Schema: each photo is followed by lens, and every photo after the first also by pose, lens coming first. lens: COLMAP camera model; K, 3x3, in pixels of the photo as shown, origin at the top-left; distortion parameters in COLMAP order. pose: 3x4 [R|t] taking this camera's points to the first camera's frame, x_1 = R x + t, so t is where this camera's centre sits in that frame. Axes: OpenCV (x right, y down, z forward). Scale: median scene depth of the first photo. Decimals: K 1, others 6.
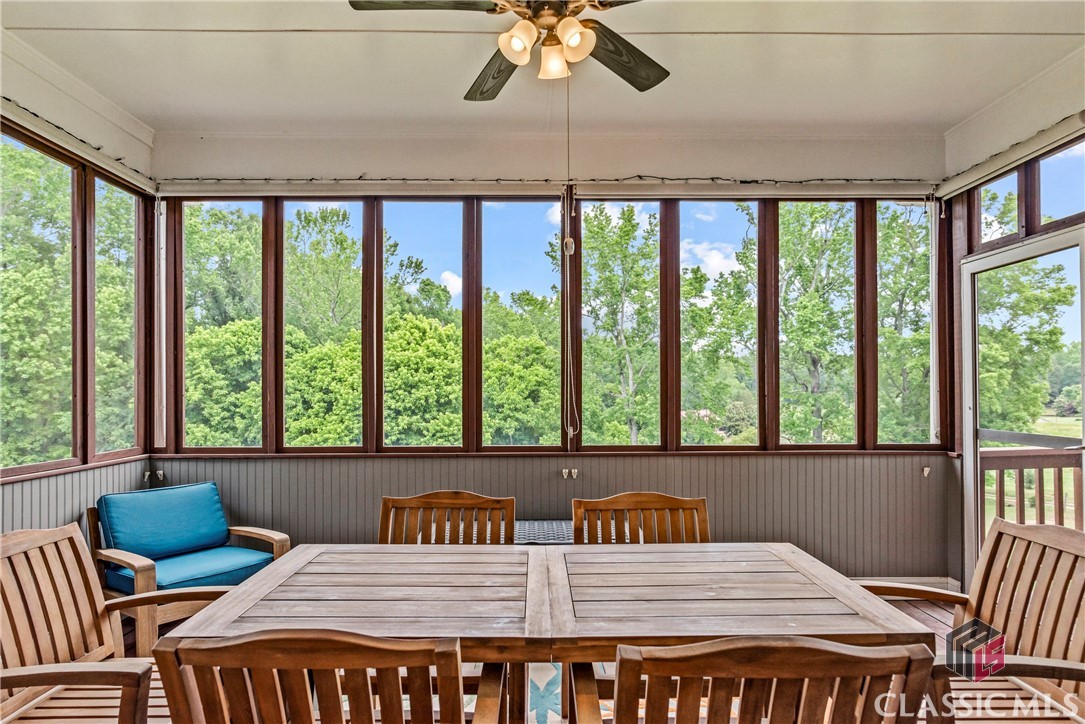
lens RADIAL K [[620.8, 0, 541.9], [0, 620.8, 382.8], [0, 0, 1]] dist [-0.004809, -0.000734]
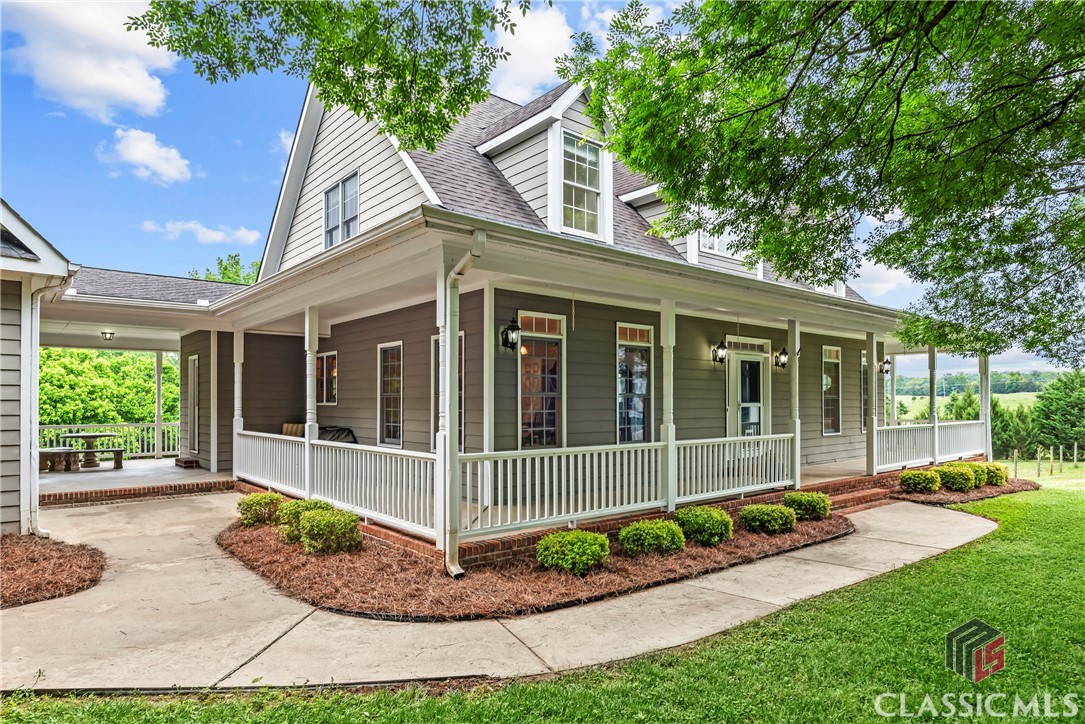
lens RADIAL K [[641.3, 0, 534.9], [0, 641.3, 397.6], [0, 0, 1]] dist [-0.003883, -0.000606]
pose [[0.778674, 0.008521, 0.627371, -0.240088], [-0.005590, 0.999962, -0.006643, 0.001777], [-0.627403, 0.001665, 0.778693, -0.371950]]
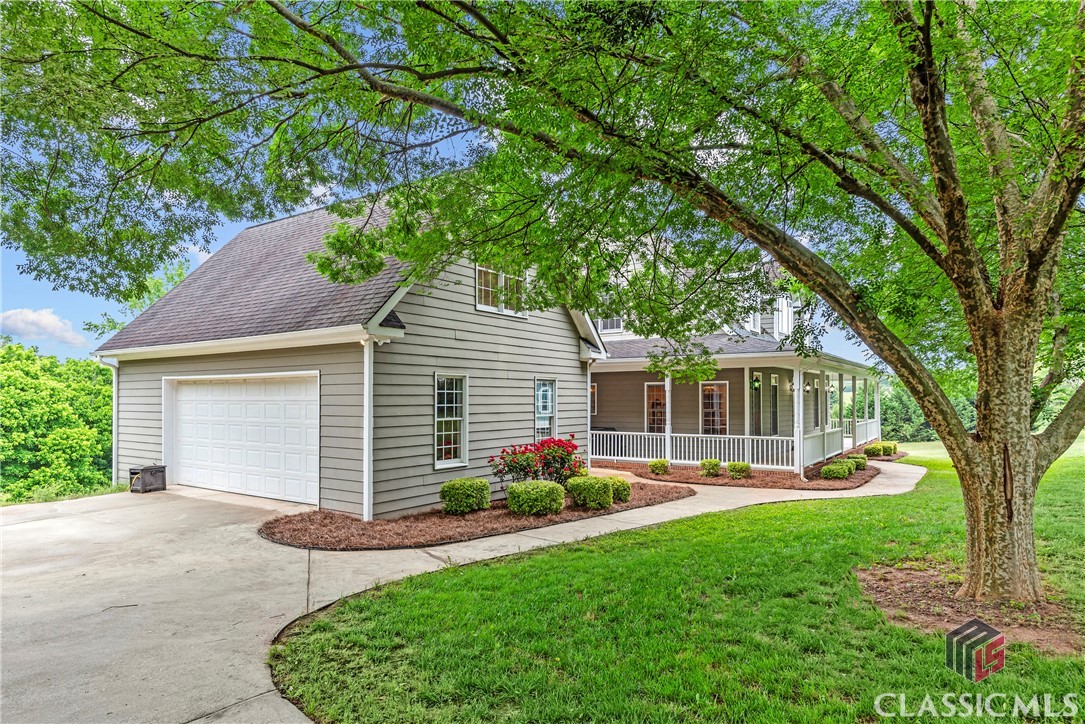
lens RADIAL K [[635.2, 0, 542.6], [0, 635.2, 377.9], [0, 0, 1]] dist [-0.005001, 0.000075]
pose [[0.568425, 0.029767, 0.822197, -0.554469], [-0.004252, 0.999438, -0.033244, -0.007803], [-0.822724, 0.015400, 0.568232, -0.341196]]
